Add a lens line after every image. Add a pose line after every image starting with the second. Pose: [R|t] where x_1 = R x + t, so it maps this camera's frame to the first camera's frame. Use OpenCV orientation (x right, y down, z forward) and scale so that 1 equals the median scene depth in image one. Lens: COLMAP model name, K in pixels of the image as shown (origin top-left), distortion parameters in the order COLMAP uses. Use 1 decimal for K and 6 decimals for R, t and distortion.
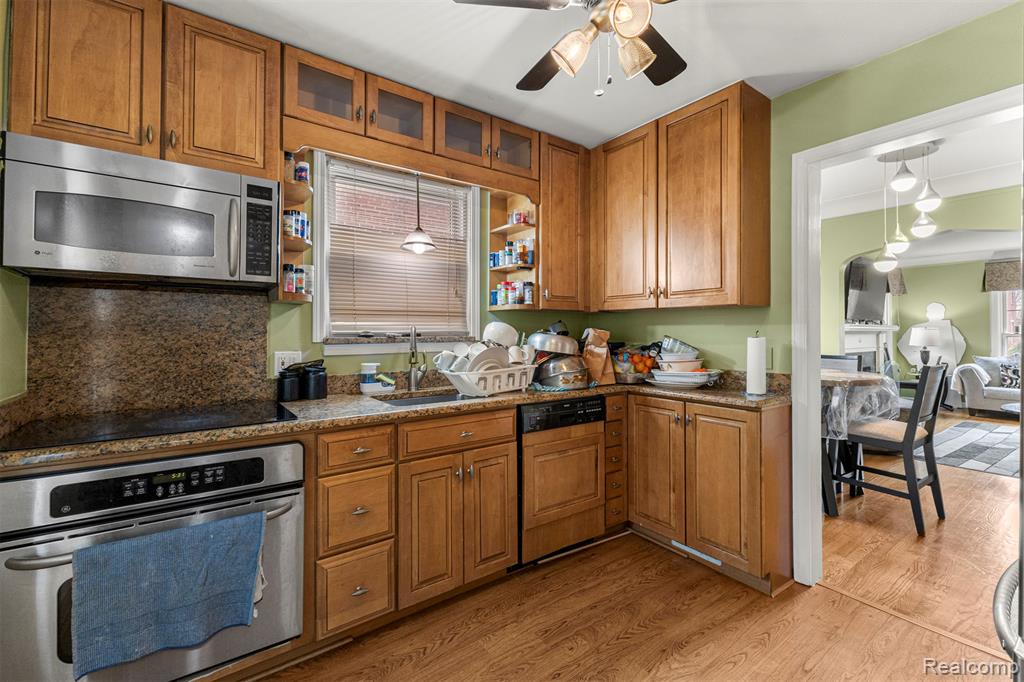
lens RADIAL K [[439.0, 0, 507.7], [0, 439.0, 331.4], [0, 0, 1]] dist [-0.000213, -0.000689]
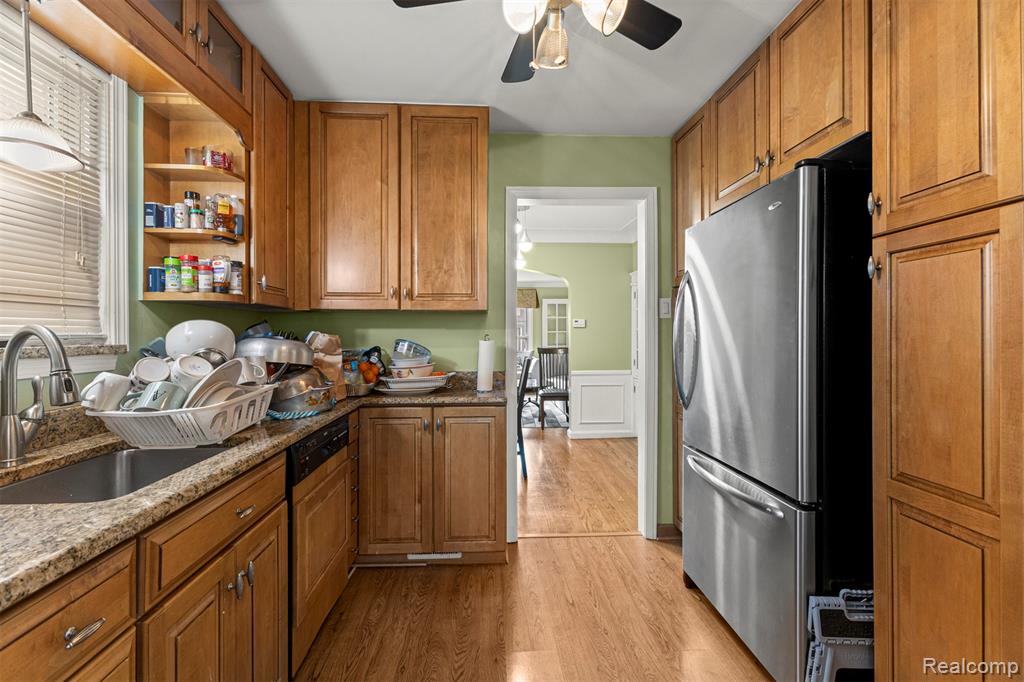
lens RADIAL K [[439.0, 0, 509.2], [0, 439.0, 337.7], [0, 0, 1]] dist [-0.000213, -0.000689]
pose [[0.538026, -0.005426, 0.842911, -0.303841], [0.001396, 0.999984, 0.005545, 0.000392], [-0.842927, -0.001807, 0.538024, 0.302835]]
